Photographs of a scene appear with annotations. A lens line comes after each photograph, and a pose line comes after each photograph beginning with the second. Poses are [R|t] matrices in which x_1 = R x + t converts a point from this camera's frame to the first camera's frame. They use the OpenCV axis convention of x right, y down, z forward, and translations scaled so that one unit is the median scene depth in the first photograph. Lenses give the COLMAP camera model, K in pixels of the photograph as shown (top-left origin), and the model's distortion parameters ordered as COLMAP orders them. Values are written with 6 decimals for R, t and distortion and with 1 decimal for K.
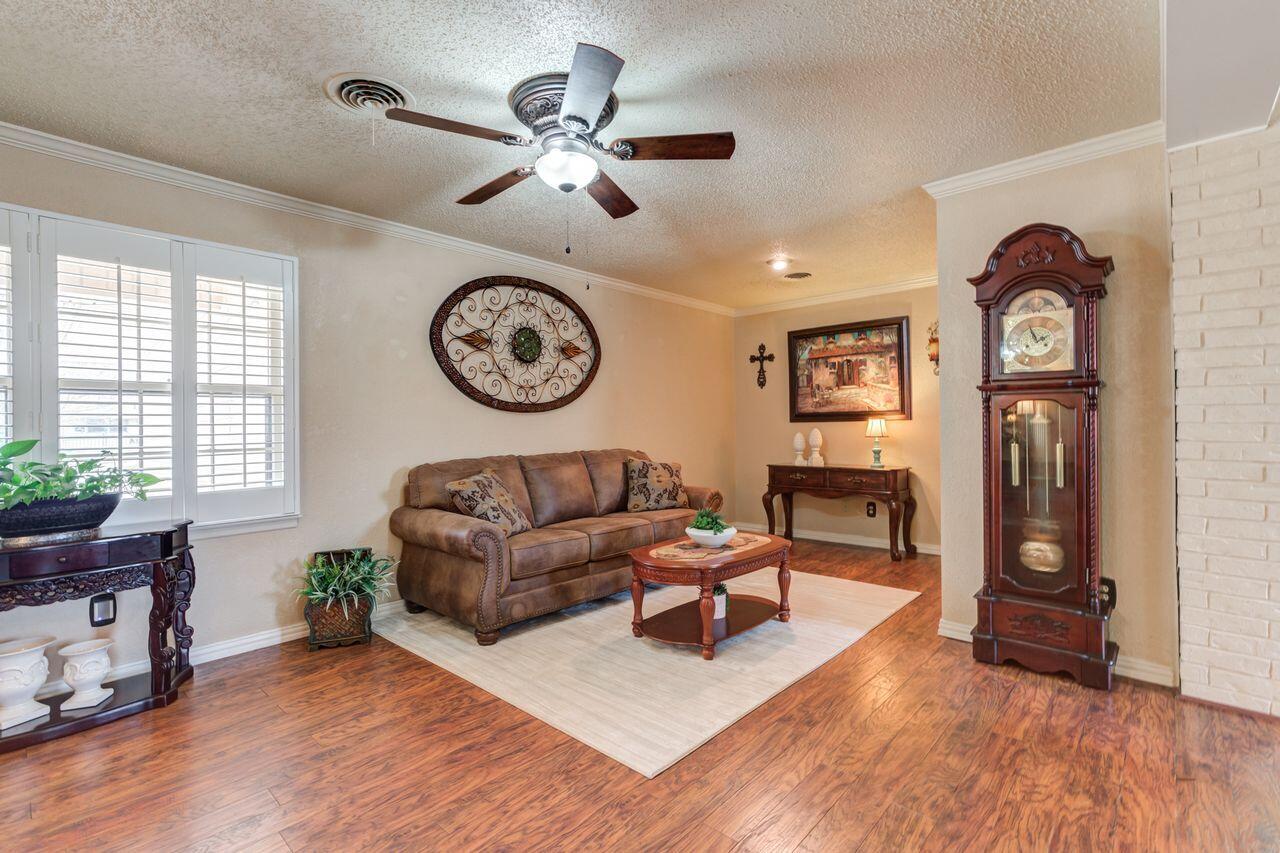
lens RADIAL K [[585.1, 0, 638.4], [0, 585.1, 420.8], [0, 0, 1]] dist [-0.024354, 0.016324]
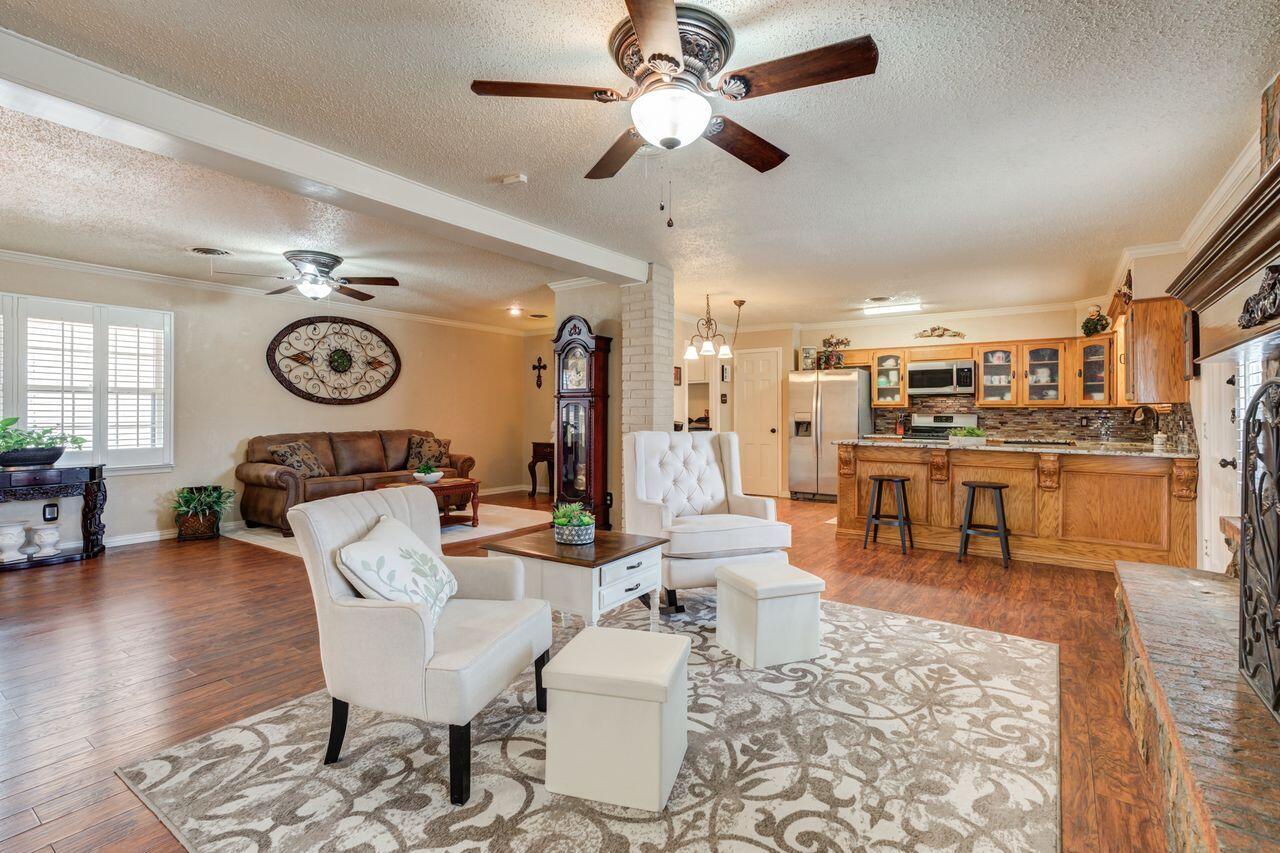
lens RADIAL K [[594.1, 0, 645.0], [0, 594.1, 411.9], [0, 0, 1]] dist [-0.015344, 0.013496]
pose [[0.991926, 0.011596, 0.126290, 0.449428], [-0.011808, 0.999930, 0.000932, -0.007243], [-0.126270, -0.002416, 0.991993, -0.707066]]
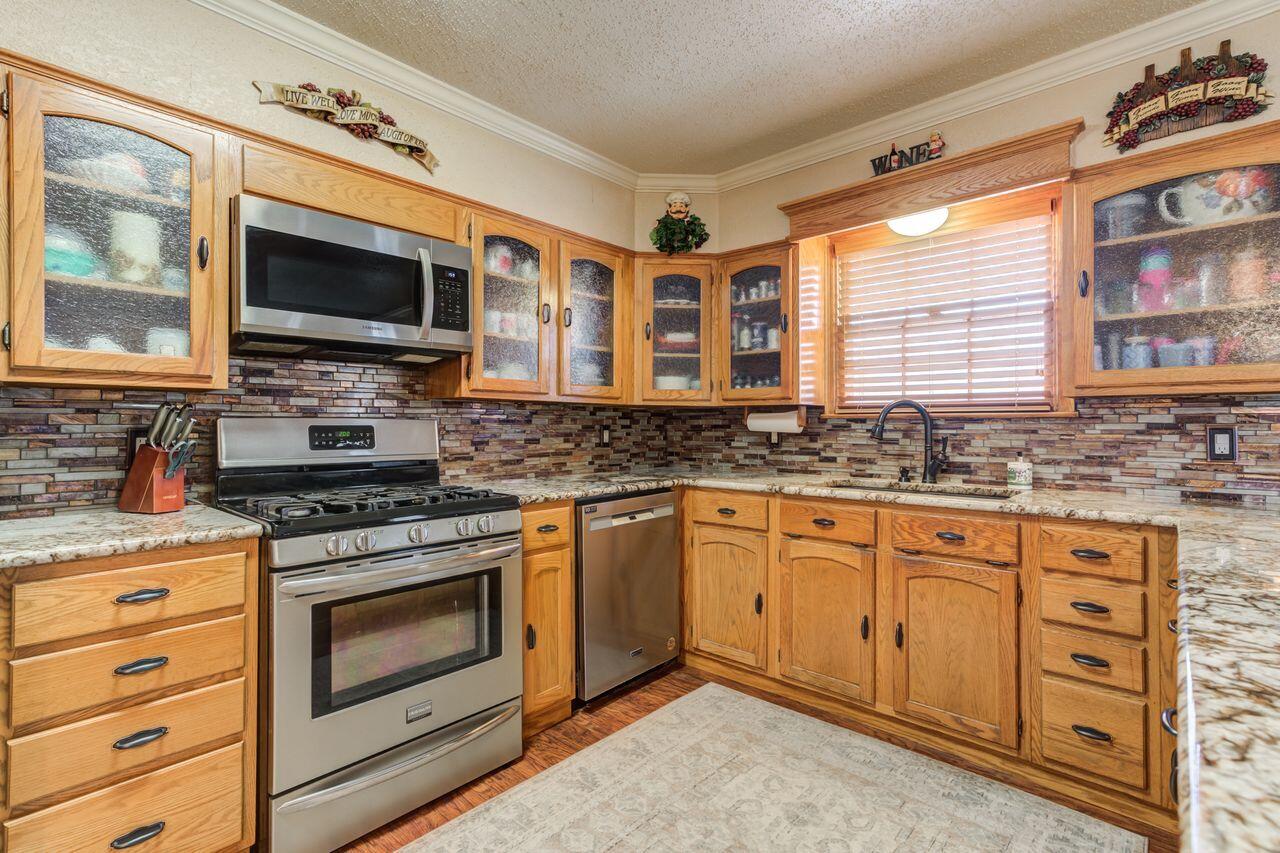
lens RADIAL K [[585.4, 0, 636.5], [0, 585.4, 419.5], [0, 0, 1]] dist [-0.019112, 0.015806]
pose [[0.009026, 0.013384, 0.999870, 1.111340], [-0.006137, 0.999892, -0.013329, -0.004417], [-0.999940, -0.006016, 0.009107, 0.791496]]
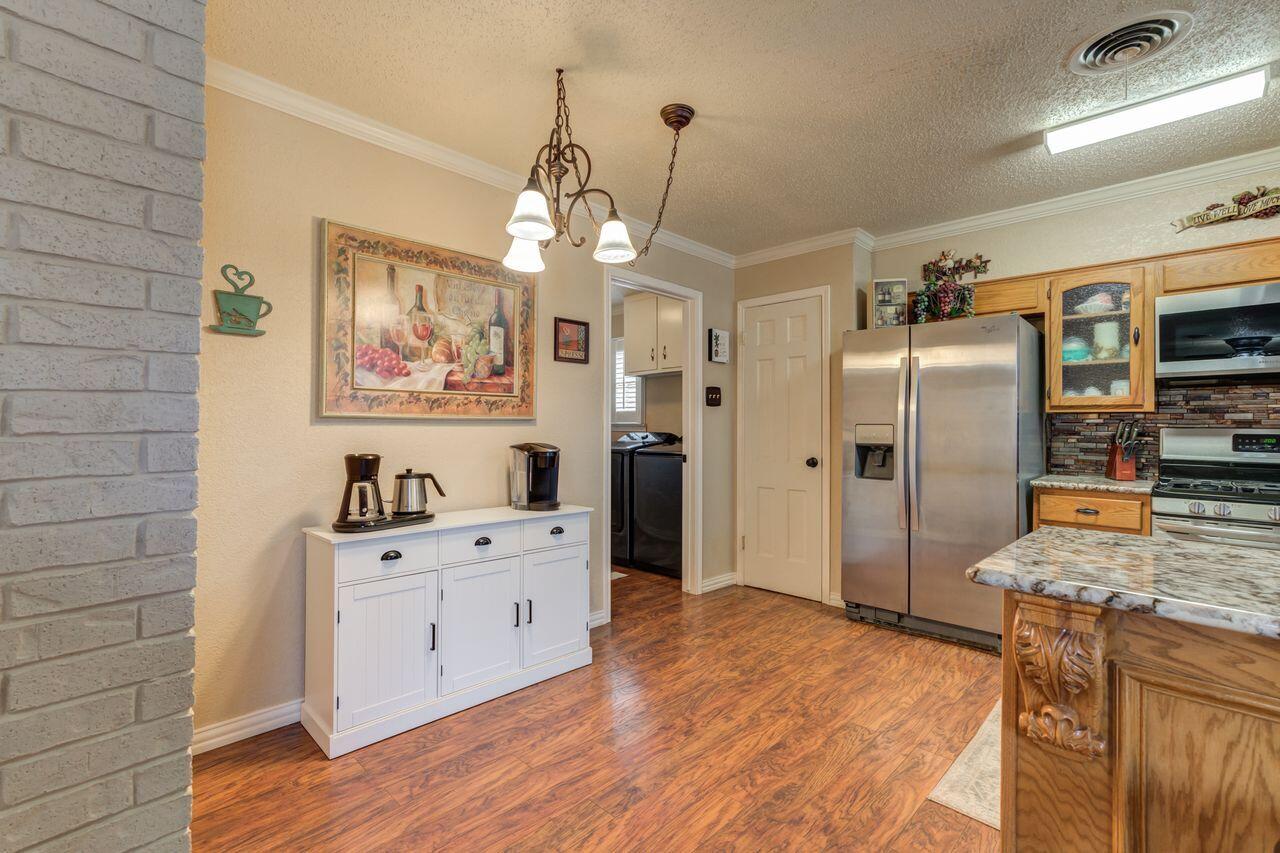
lens RADIAL K [[579.6, 0, 637.7], [0, 579.6, 420.5], [0, 0, 1]] dist [-0.021937, 0.013667]
pose [[0.999135, 0.015234, -0.038704, 0.915738], [-0.015399, 0.999873, -0.003981, -0.006587], [0.038638, 0.004573, 0.999243, 0.347682]]
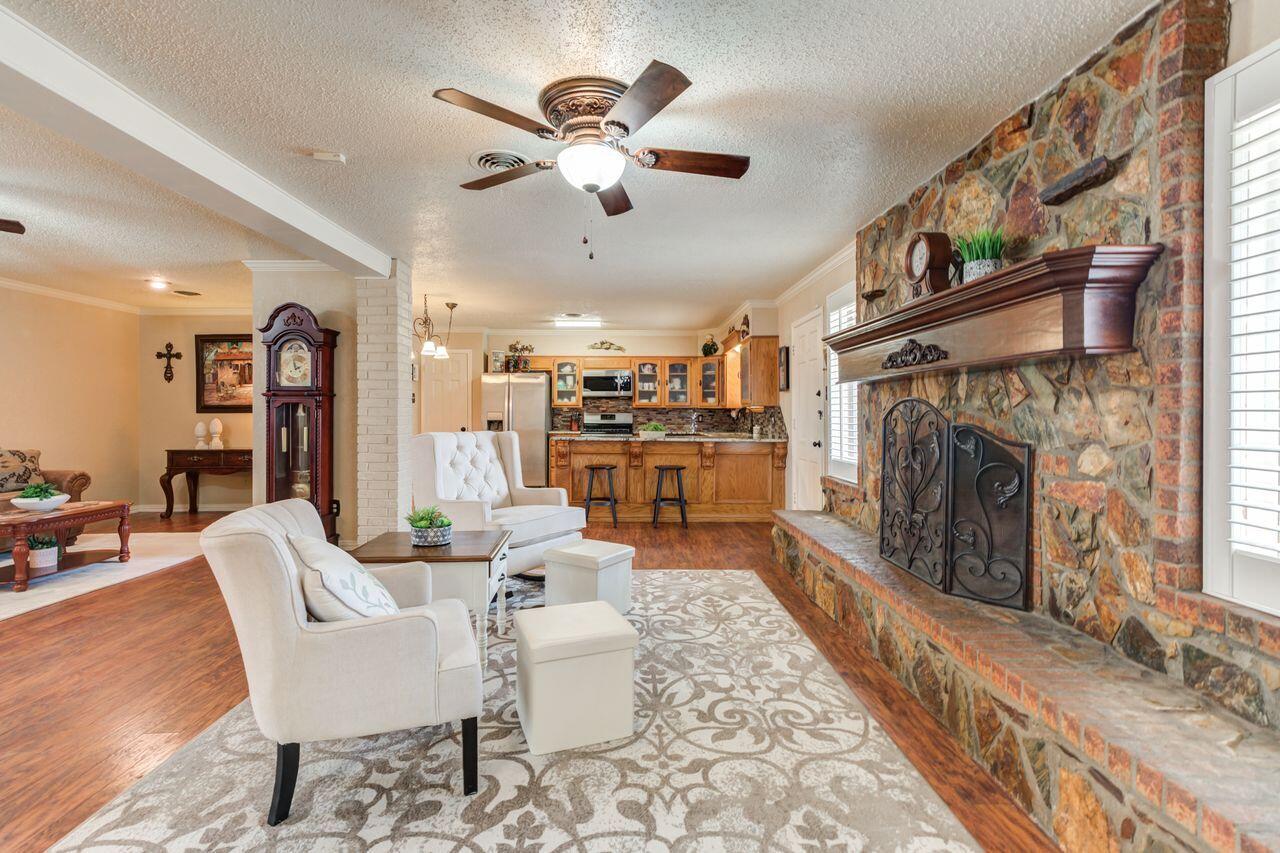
lens RADIAL K [[580.9, 0, 637.6], [0, 580.9, 414.0], [0, 0, 1]] dist [-0.017813, 0.017503]
pose [[0.724699, 0.007470, 0.689025, 0.157773], [-0.010864, 0.999941, 0.000586, -0.008854], [-0.688980, -0.007910, 0.724738, -0.665298]]
